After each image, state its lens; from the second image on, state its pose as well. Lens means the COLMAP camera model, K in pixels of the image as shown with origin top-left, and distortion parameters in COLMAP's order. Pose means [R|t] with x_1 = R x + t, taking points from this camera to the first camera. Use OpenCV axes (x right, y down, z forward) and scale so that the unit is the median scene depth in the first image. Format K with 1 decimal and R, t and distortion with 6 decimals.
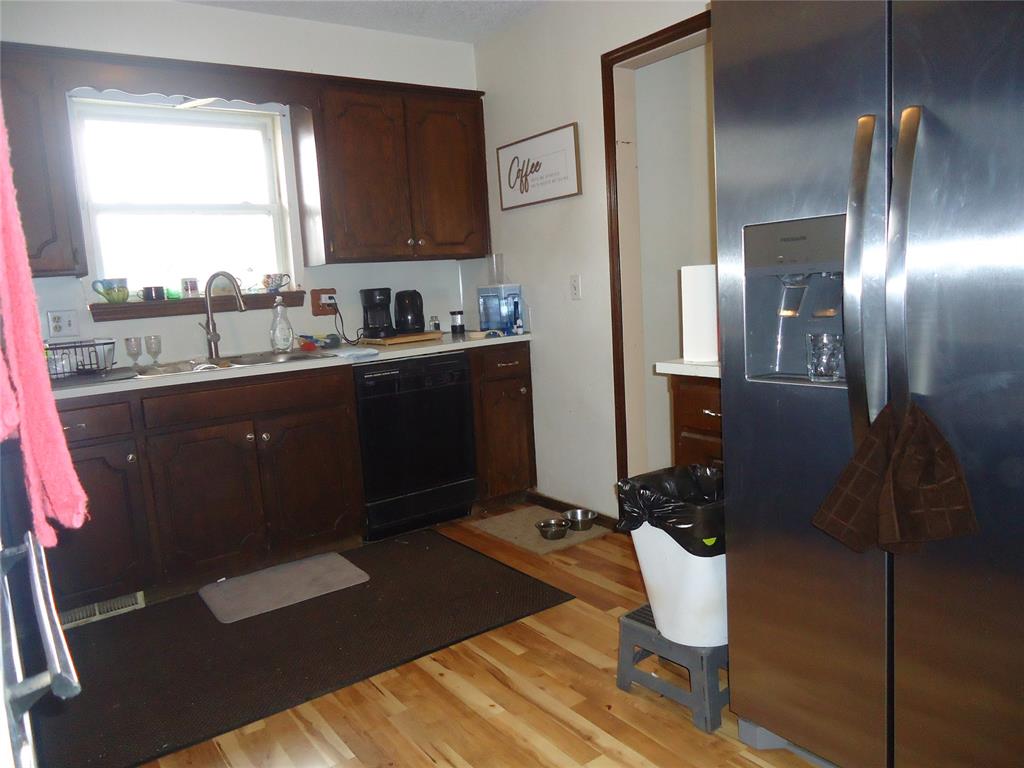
lens RADIAL K [[744.0, 0, 510.4], [0, 744.0, 380.5], [0, 0, 1]] dist [-0.009514, 0.002552]
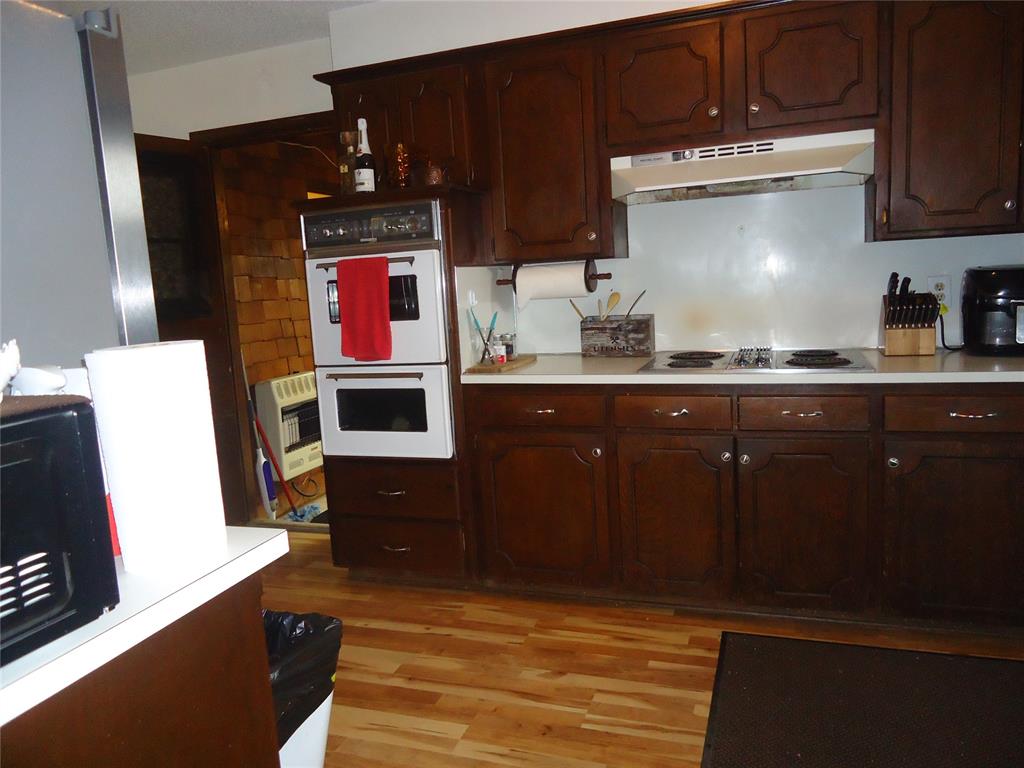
lens RADIAL K [[744.0, 0, 510.4], [0, 744.0, 380.5], [0, 0, 1]] dist [-0.009514, 0.002552]
pose [[-0.817507, 0.186729, -0.544807, 0.220319], [0.038320, 0.961519, 0.272054, -0.165486], [0.574643, 0.201529, -0.793203, 0.995305]]
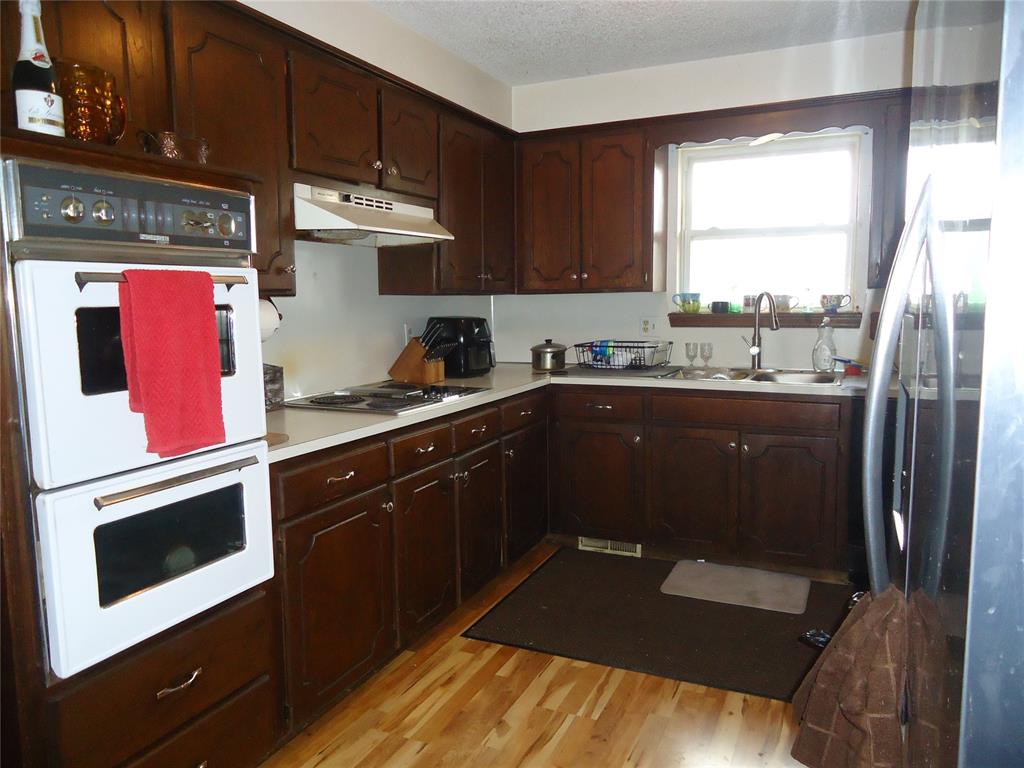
lens RADIAL K [[744.0, 0, 510.4], [0, 744.0, 380.5], [0, 0, 1]] dist [-0.009514, 0.002552]
pose [[0.490529, 0.157104, -0.857146, 0.392033], [-0.134023, 0.985513, 0.103933, -0.083460], [0.861057, 0.063895, 0.504478, 0.139188]]
